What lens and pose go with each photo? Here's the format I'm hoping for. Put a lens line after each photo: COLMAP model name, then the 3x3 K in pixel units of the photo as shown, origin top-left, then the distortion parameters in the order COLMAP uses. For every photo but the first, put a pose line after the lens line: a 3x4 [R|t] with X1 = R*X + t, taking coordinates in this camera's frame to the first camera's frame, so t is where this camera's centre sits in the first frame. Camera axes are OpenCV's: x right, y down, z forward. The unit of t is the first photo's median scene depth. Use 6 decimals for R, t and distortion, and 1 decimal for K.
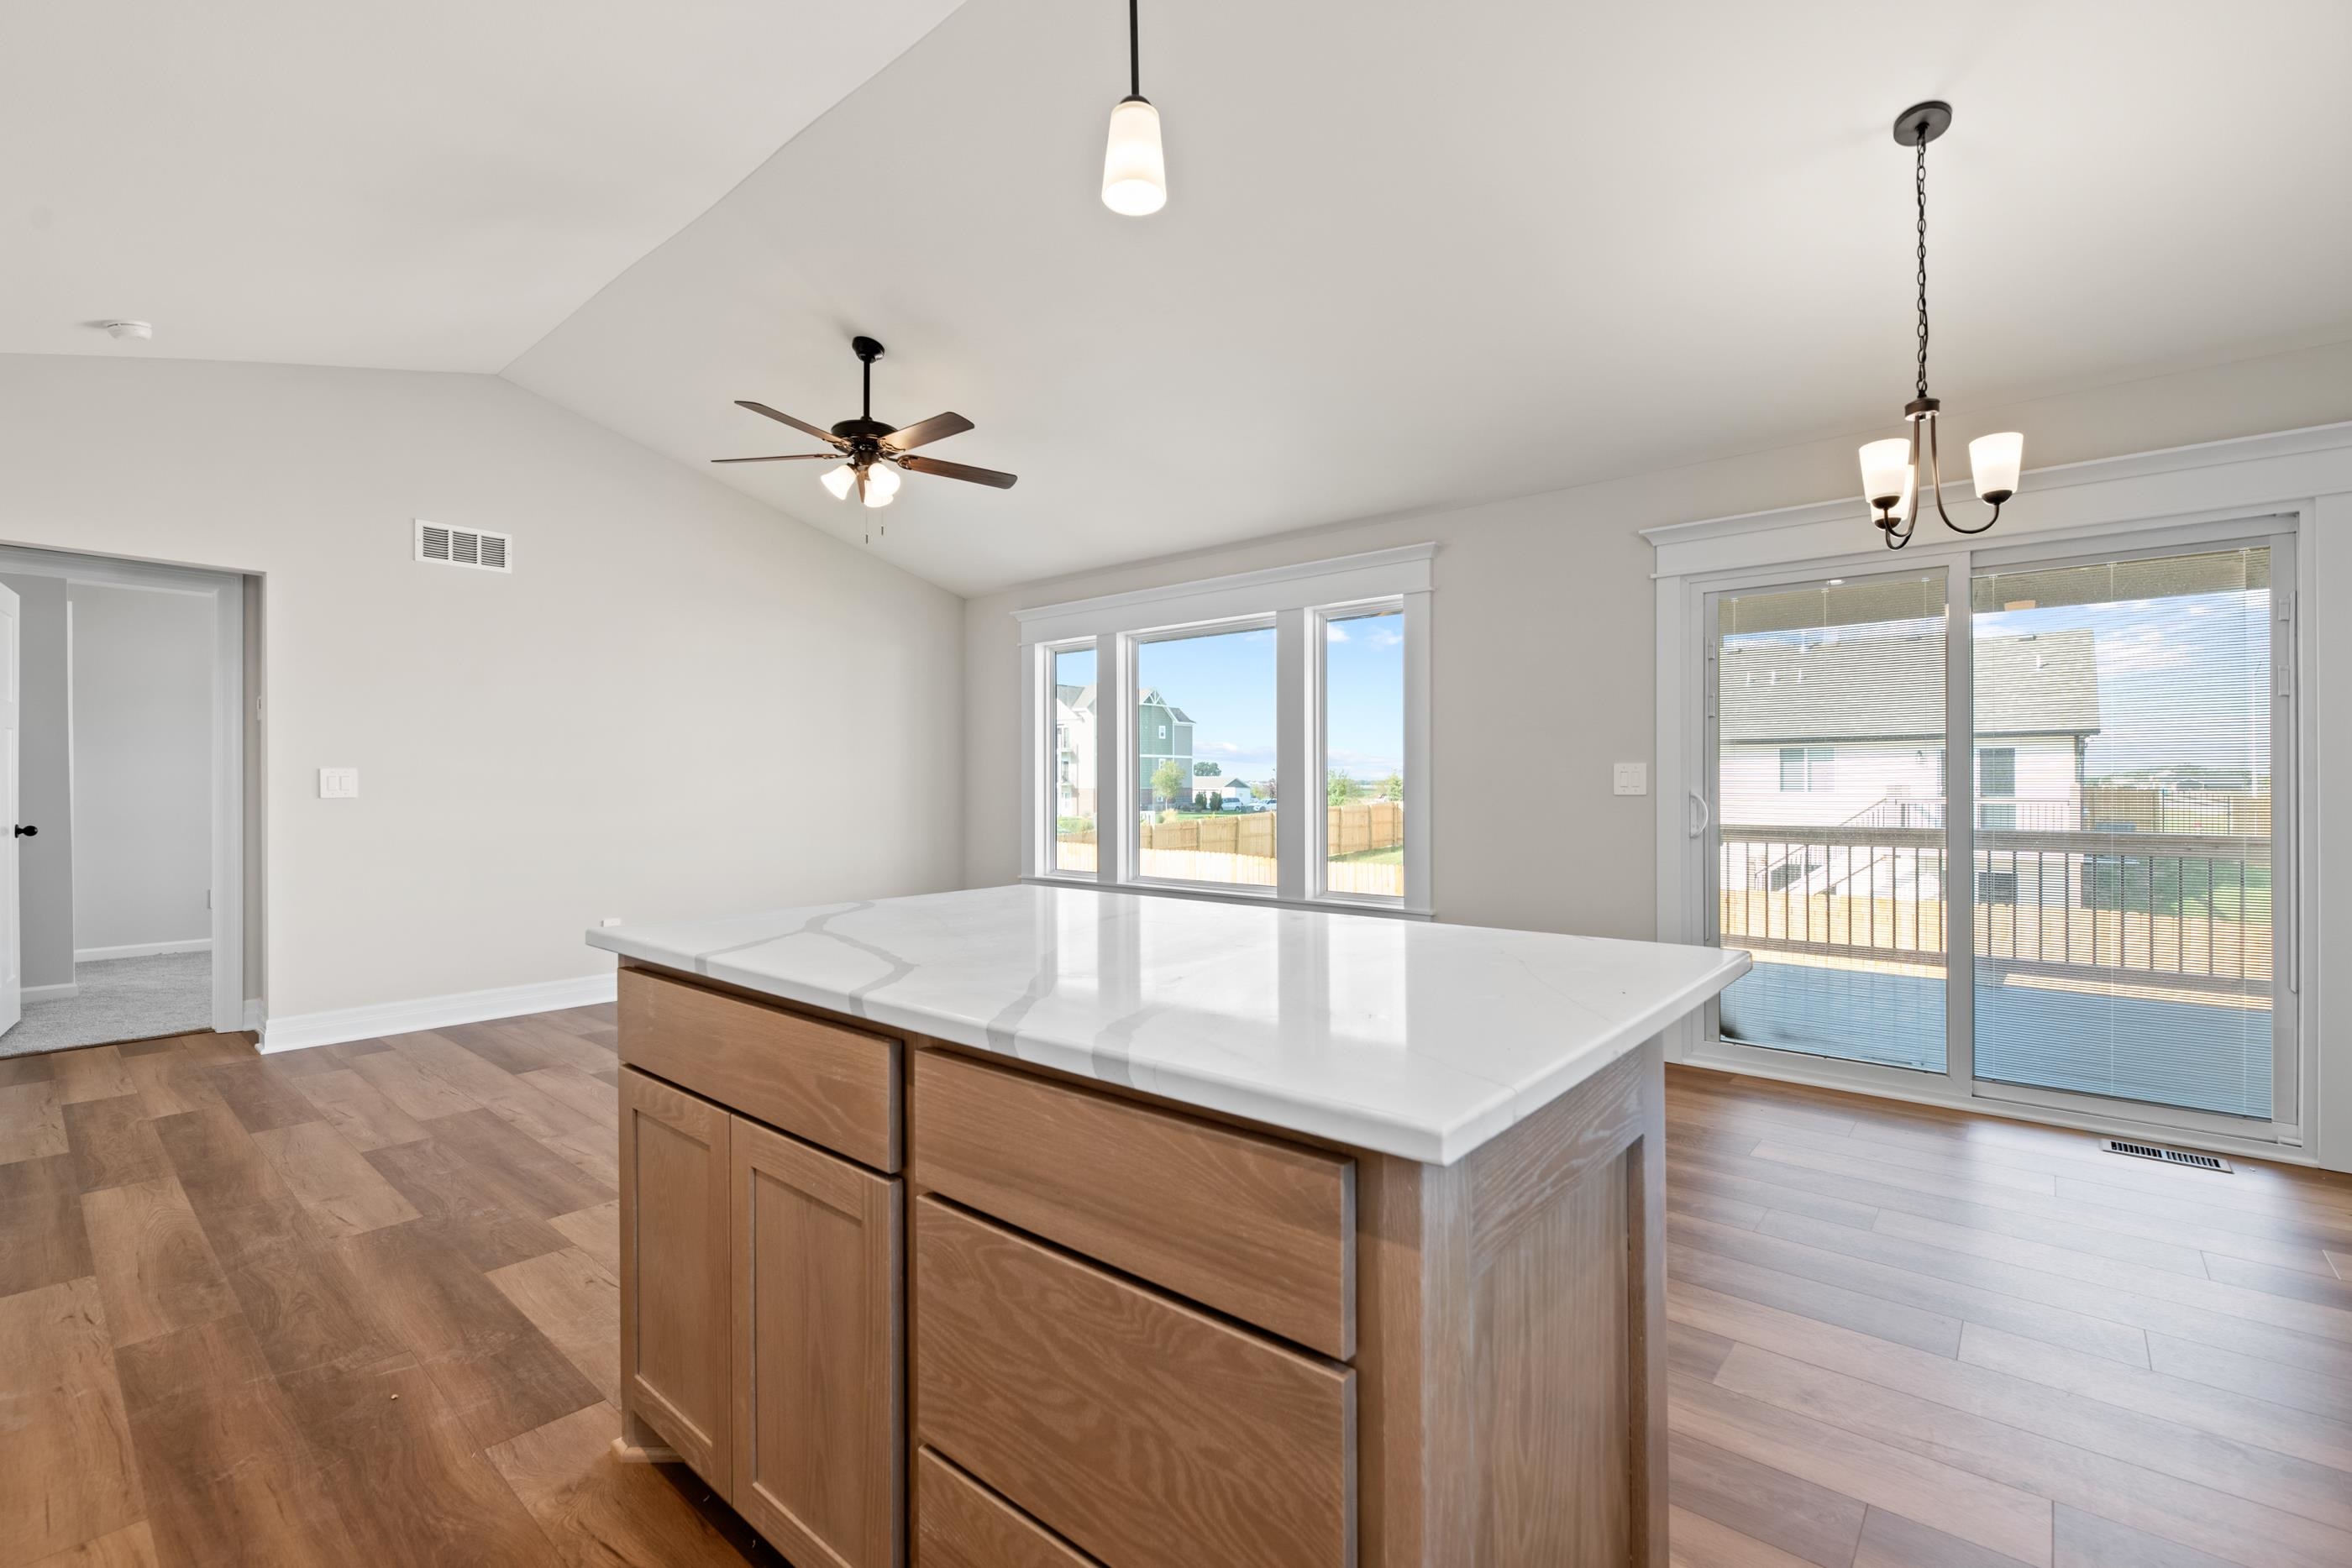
lens RADIAL K [[1020.3, 0, 1168.2], [0, 1020.3, 785.3], [0, 0, 1]] dist [0.002932, -0.003512]
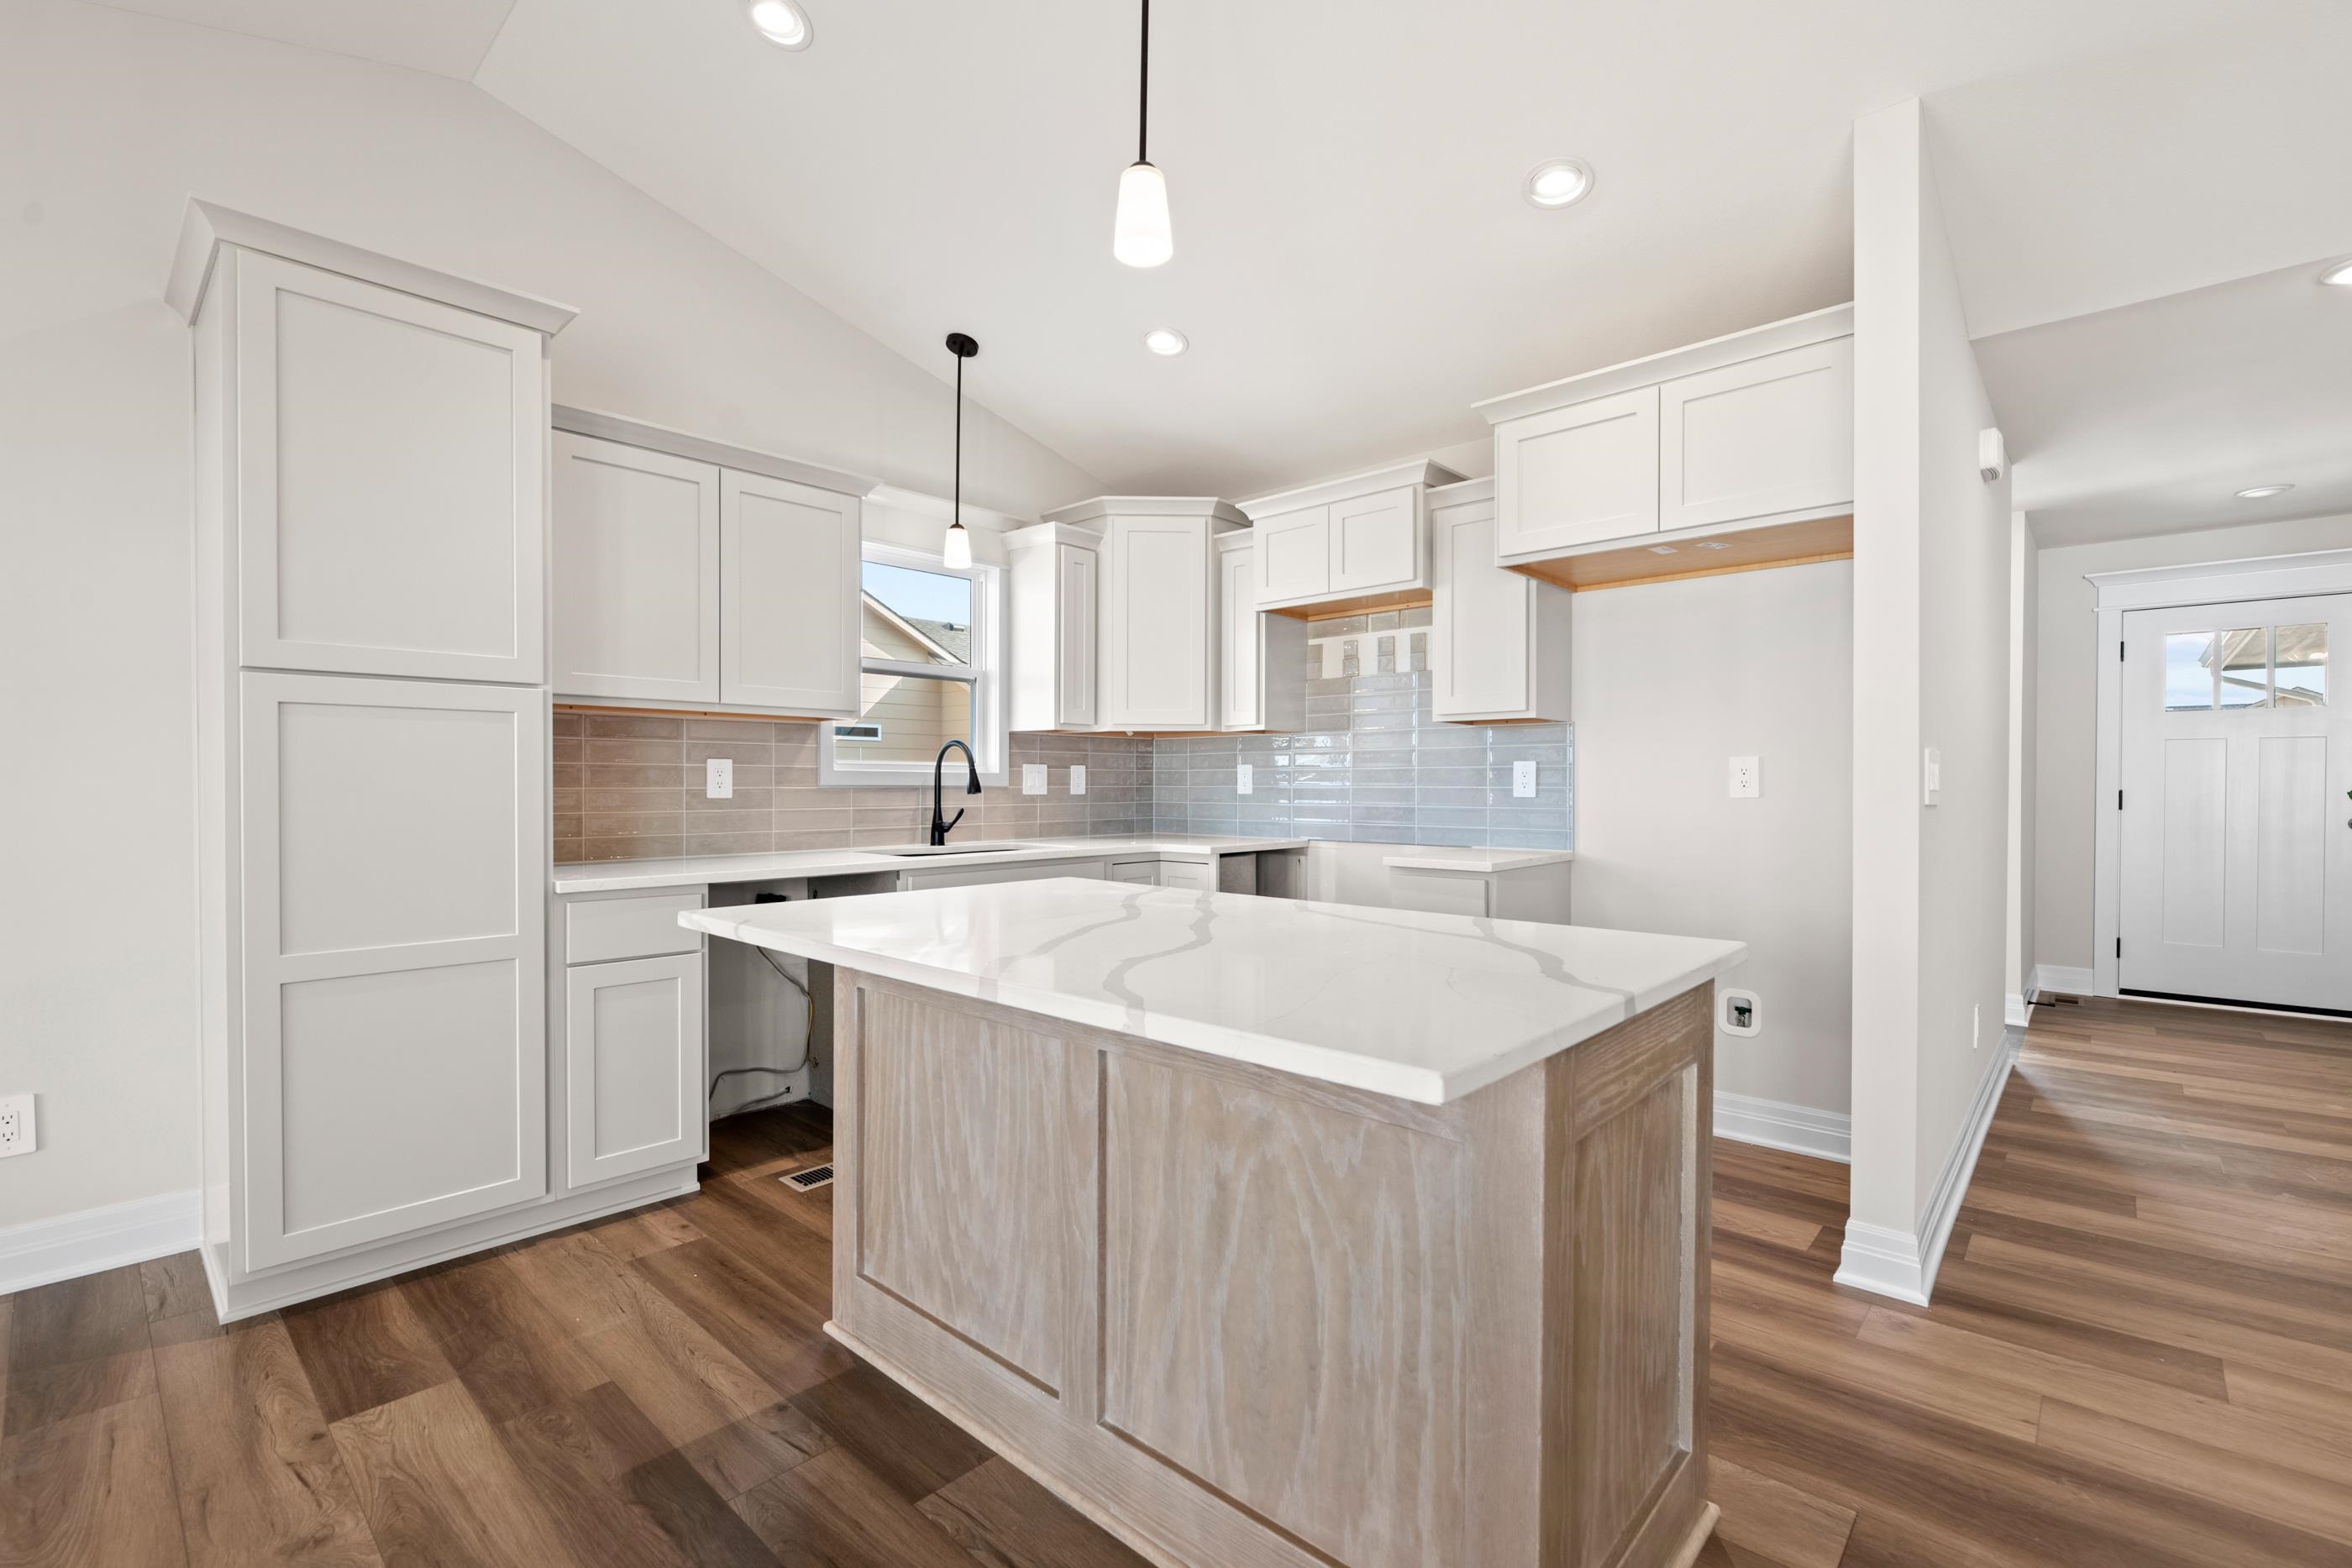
lens RADIAL K [[1026.8, 0, 1171.3], [0, 1026.8, 794.4], [0, 0, 1]] dist [-0.004026, -0.001004]
pose [[-0.999534, 0.001292, 0.030510, -0.036762], [0.001699, 0.999910, 0.013300, -0.001501], [-0.030490, 0.013346, -0.999446, 0.812715]]
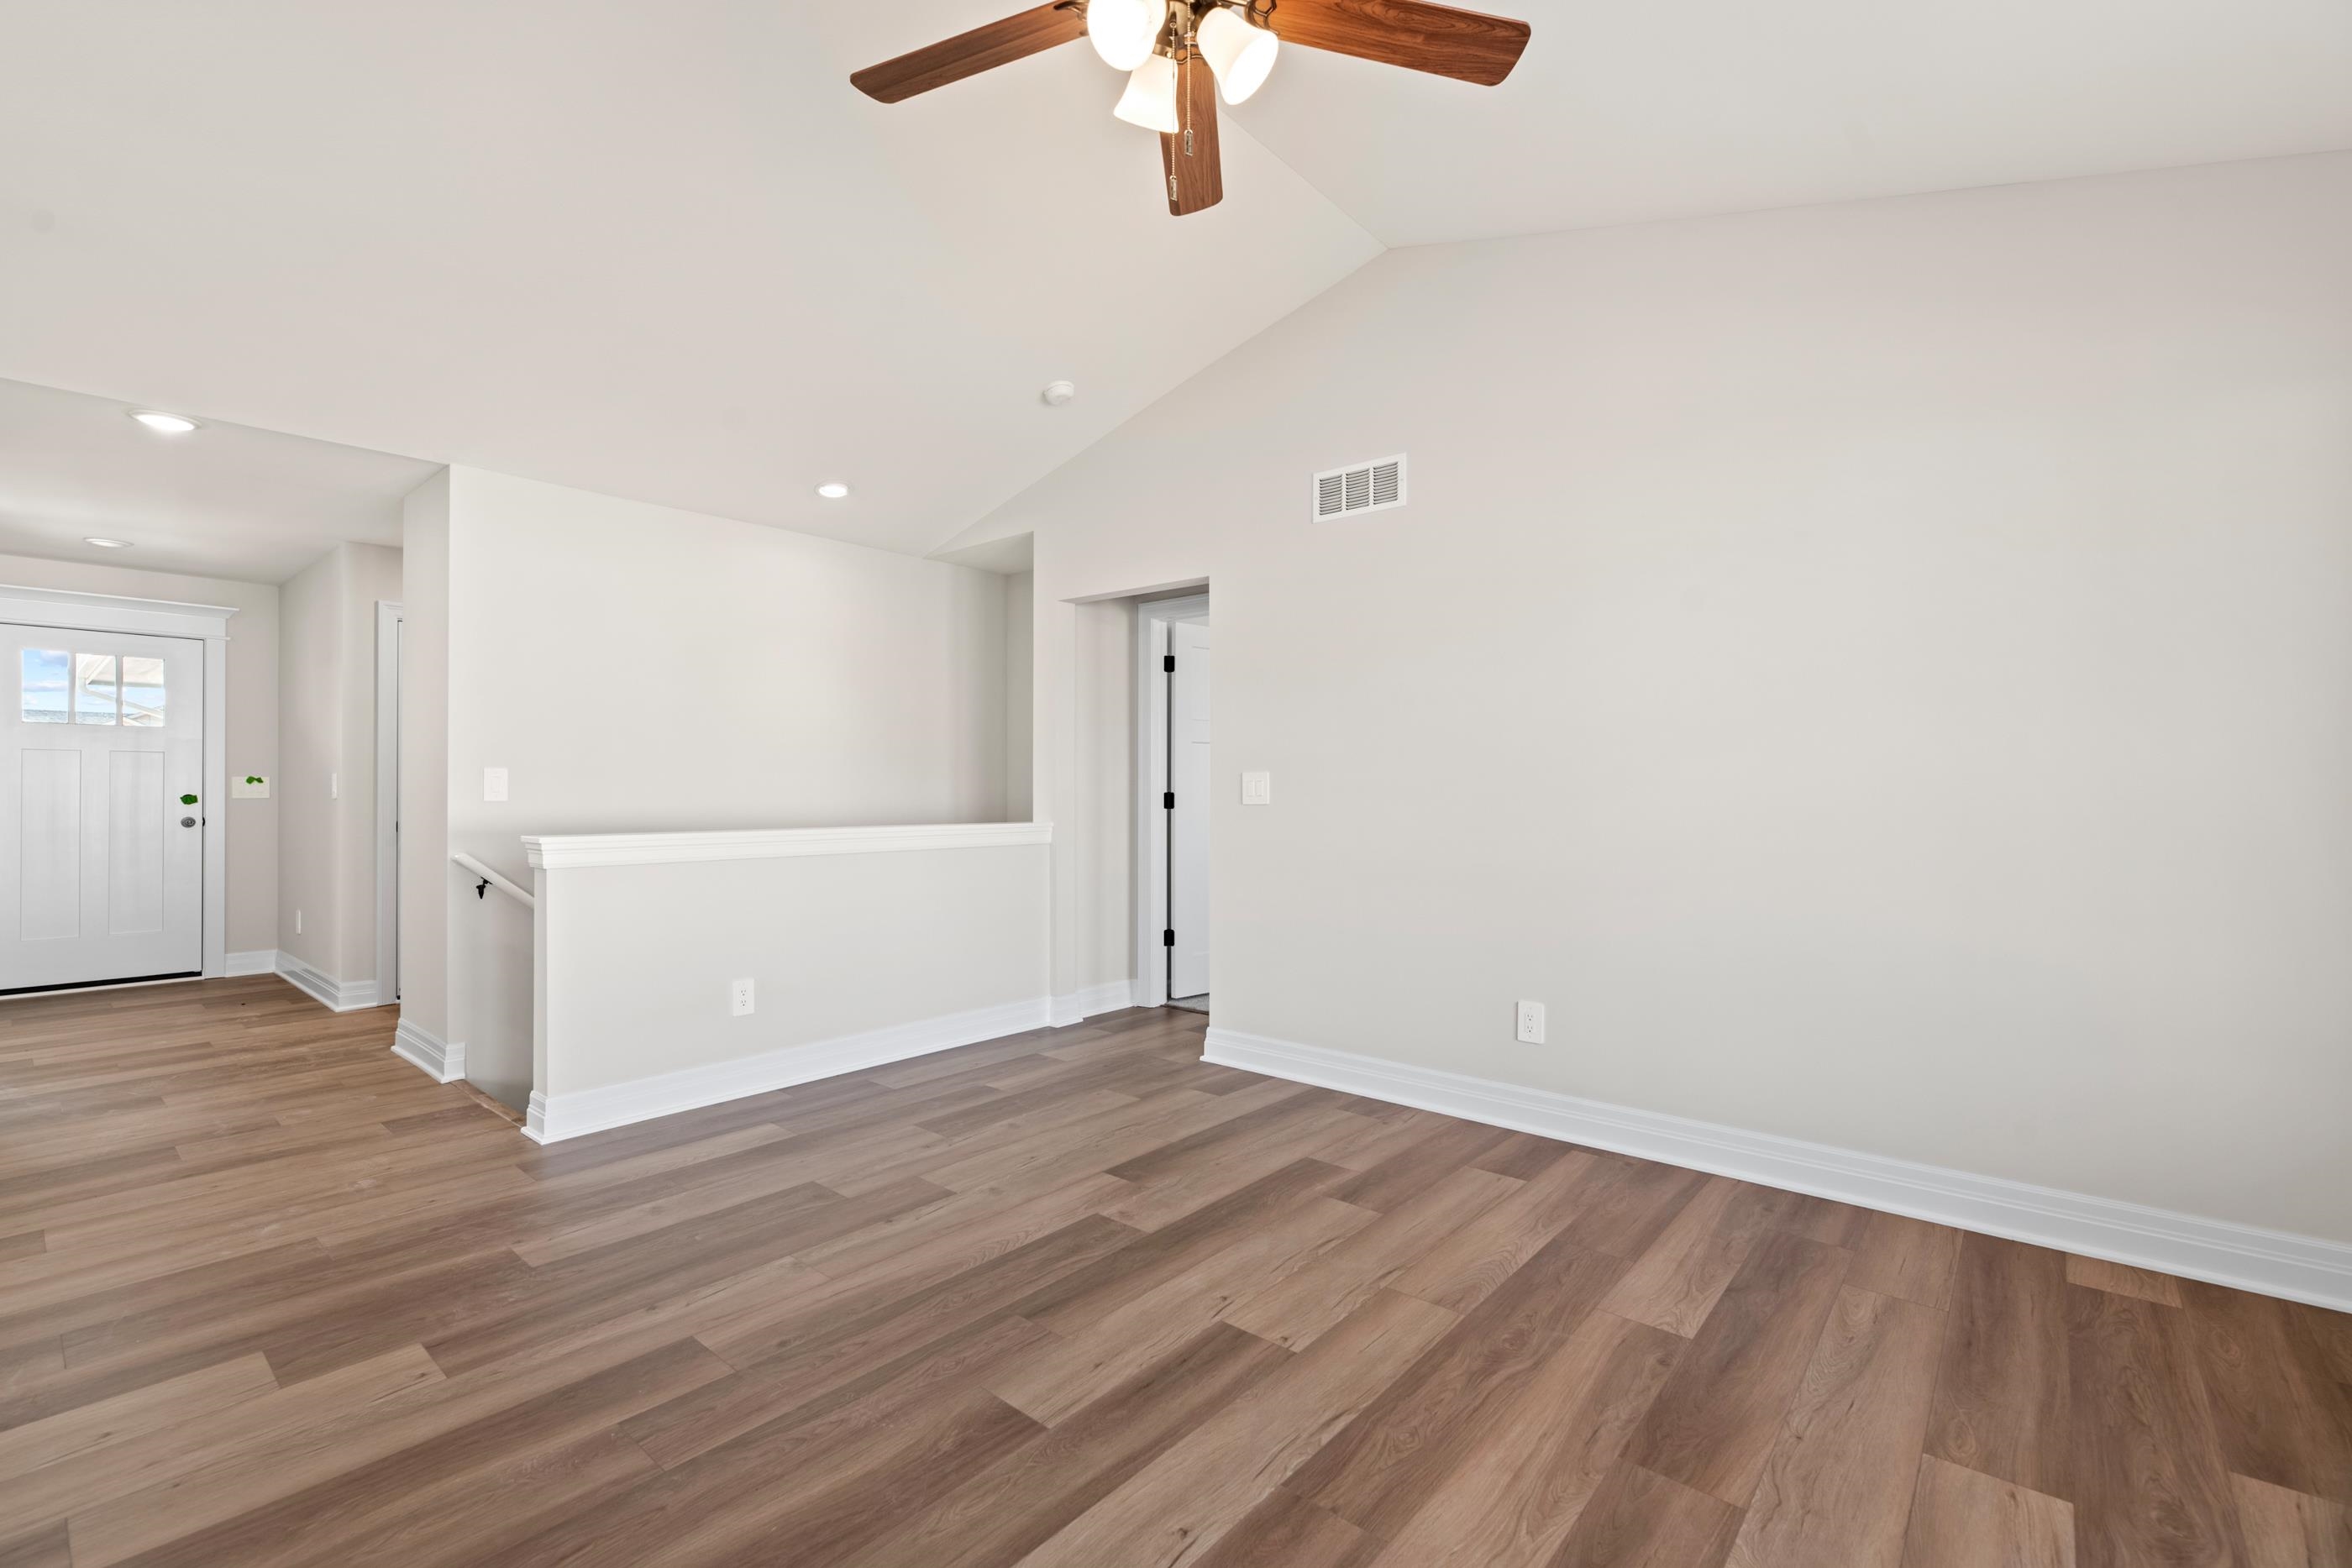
lens RADIAL K [[1020.3, 0, 1168.2], [0, 1020.3, 785.3], [0, 0, 1]] dist [0.002932, -0.003512]
pose [[0.003578, -0.002672, -0.999990, 0.116521], [-0.002728, 0.999993, -0.002682, -0.002410], [0.999990, 0.002737, 0.003571, 1.014240]]
